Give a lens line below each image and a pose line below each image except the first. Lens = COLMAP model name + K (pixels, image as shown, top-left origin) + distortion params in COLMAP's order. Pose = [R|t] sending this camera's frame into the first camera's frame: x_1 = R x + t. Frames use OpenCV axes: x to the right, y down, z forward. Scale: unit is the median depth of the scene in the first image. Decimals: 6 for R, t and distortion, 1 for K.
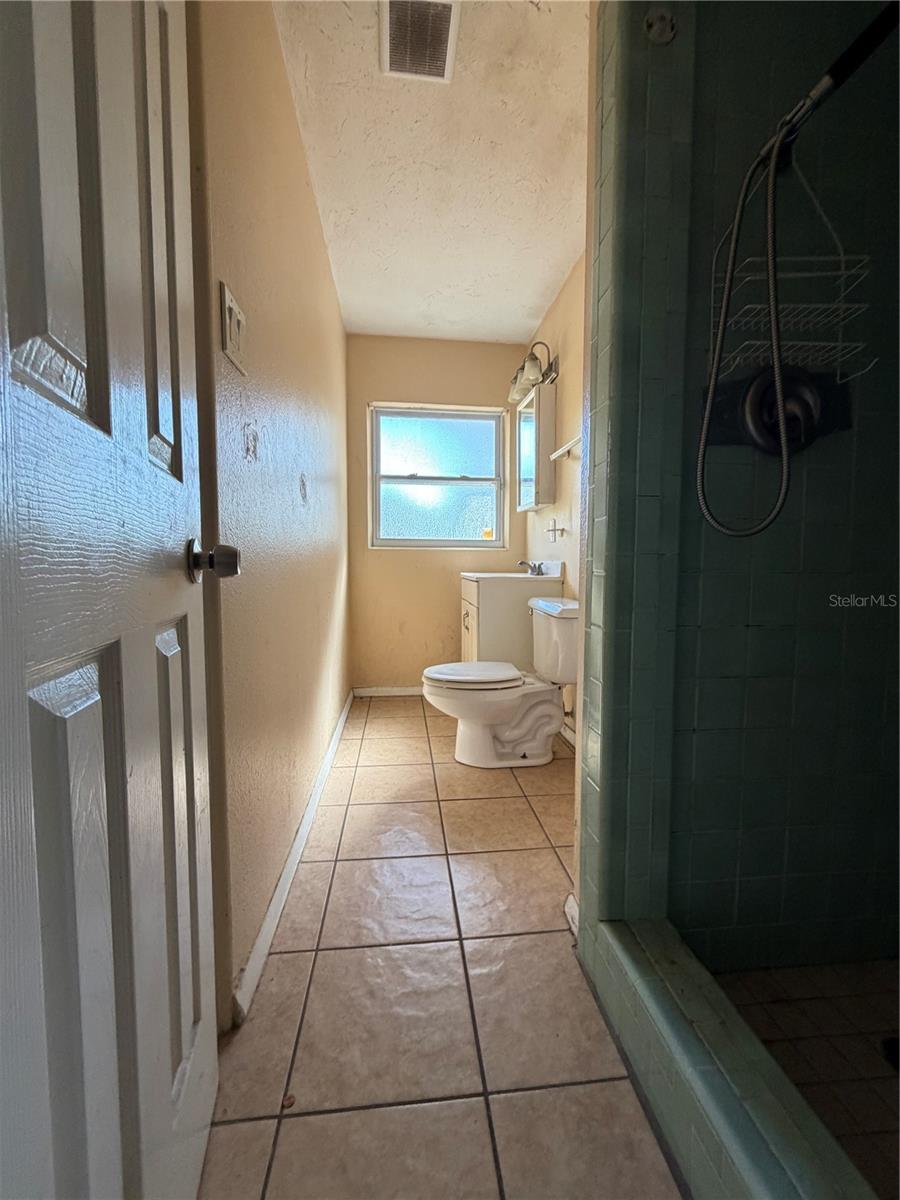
lens RADIAL K [[477.2, 0, 455.8], [0, 477.2, 594.3], [0, 0, 1]] dist [-0.001541, 0.000623]
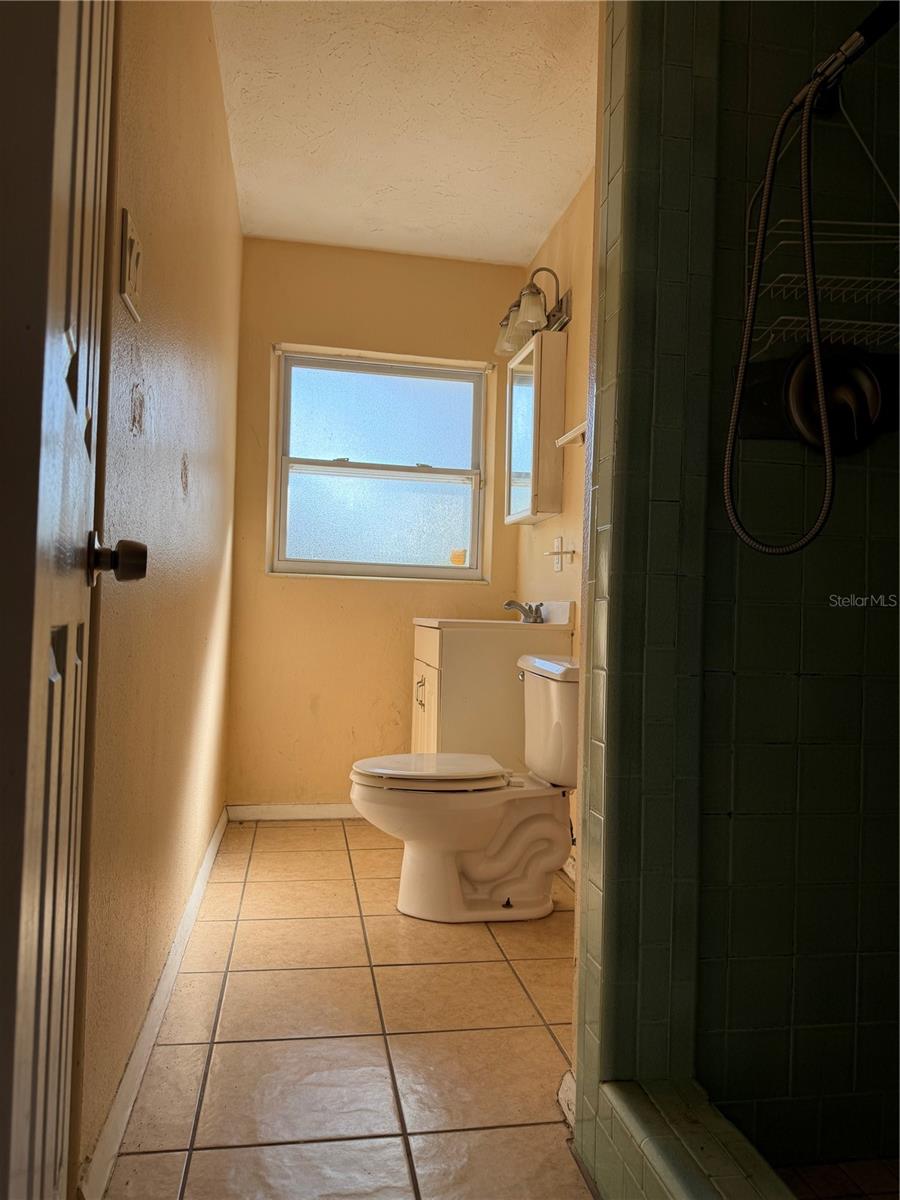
lens RADIAL K [[852.5, 0, 440.9], [0, 852.5, 602.0], [0, 0, 1]] dist [0.032491, -0.021474]
pose [[0.998421, 0.029304, 0.047918, -0.019231], [-0.025239, 0.996203, -0.083324, 0.066783], [-0.050178, 0.081983, 0.995370, -0.281816]]
